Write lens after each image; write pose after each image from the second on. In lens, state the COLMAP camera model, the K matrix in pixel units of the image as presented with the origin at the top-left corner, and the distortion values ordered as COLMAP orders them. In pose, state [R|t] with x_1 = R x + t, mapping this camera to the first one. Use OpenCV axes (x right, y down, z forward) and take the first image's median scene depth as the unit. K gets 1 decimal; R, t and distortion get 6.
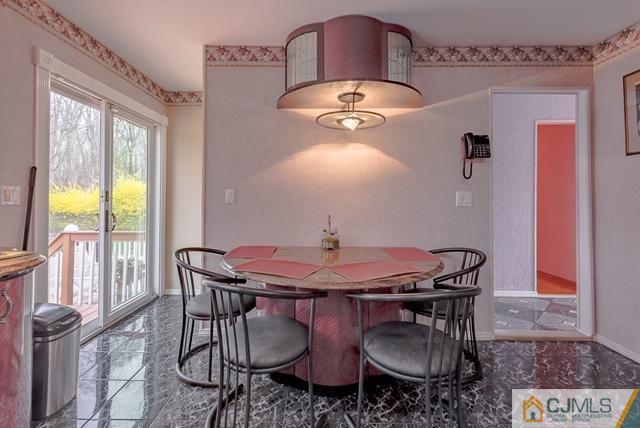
lens RADIAL K [[302.8, 0, 311.7], [0, 302.8, 194.7], [0, 0, 1]] dist [0.001415, -0.000046]
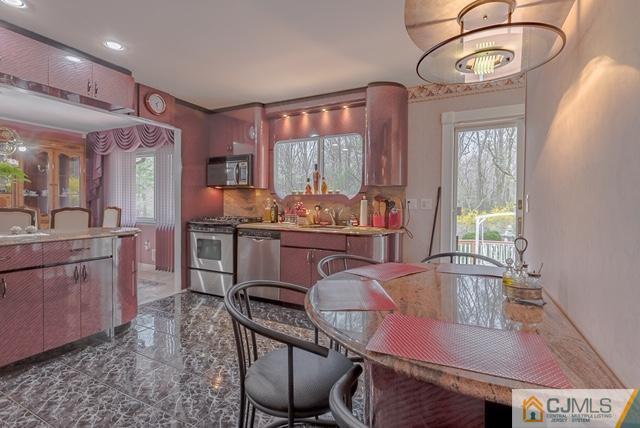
lens RADIAL K [[297.2, 0, 328.8], [0, 297.2, 212.7], [0, 0, 1]] dist [-0.000189, 0.000171]
pose [[-0.422374, 0.017113, -0.906260, 0.622536], [0.002427, 0.999840, 0.017748, 0.015144], [0.906418, 0.005297, -0.422348, 0.869569]]
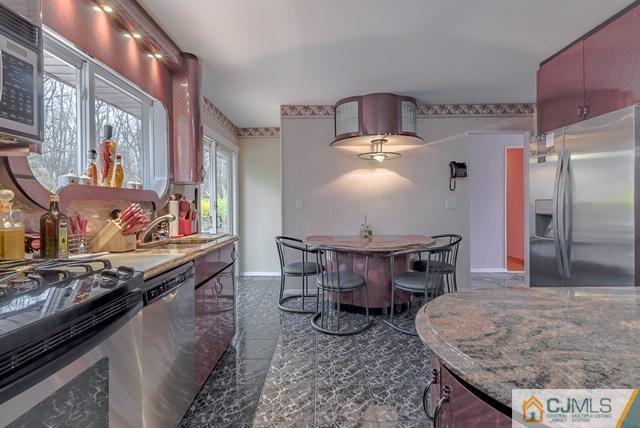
lens RADIAL K [[302.3, 0, 320.9], [0, 302.3, 203.7], [0, 0, 1]] dist [0.003437, 0.000388]
pose [[0.999806, -0.013997, 0.013872, -0.184672], [0.013855, 0.999851, 0.010299, -0.010373], [-0.014014, -0.010105, 0.999851, -0.542330]]
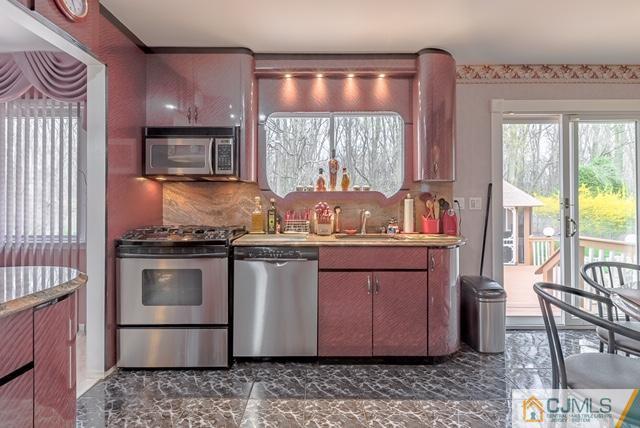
lens RADIAL K [[302.3, 0, 320.9], [0, 302.3, 203.7], [0, 0, 1]] dist [0.003437, 0.000388]
pose [[0.012297, -0.007781, -0.999894, 0.391357], [0.015018, 0.999858, -0.007596, 0.002149], [0.999812, -0.014923, 0.012412, 0.133338]]
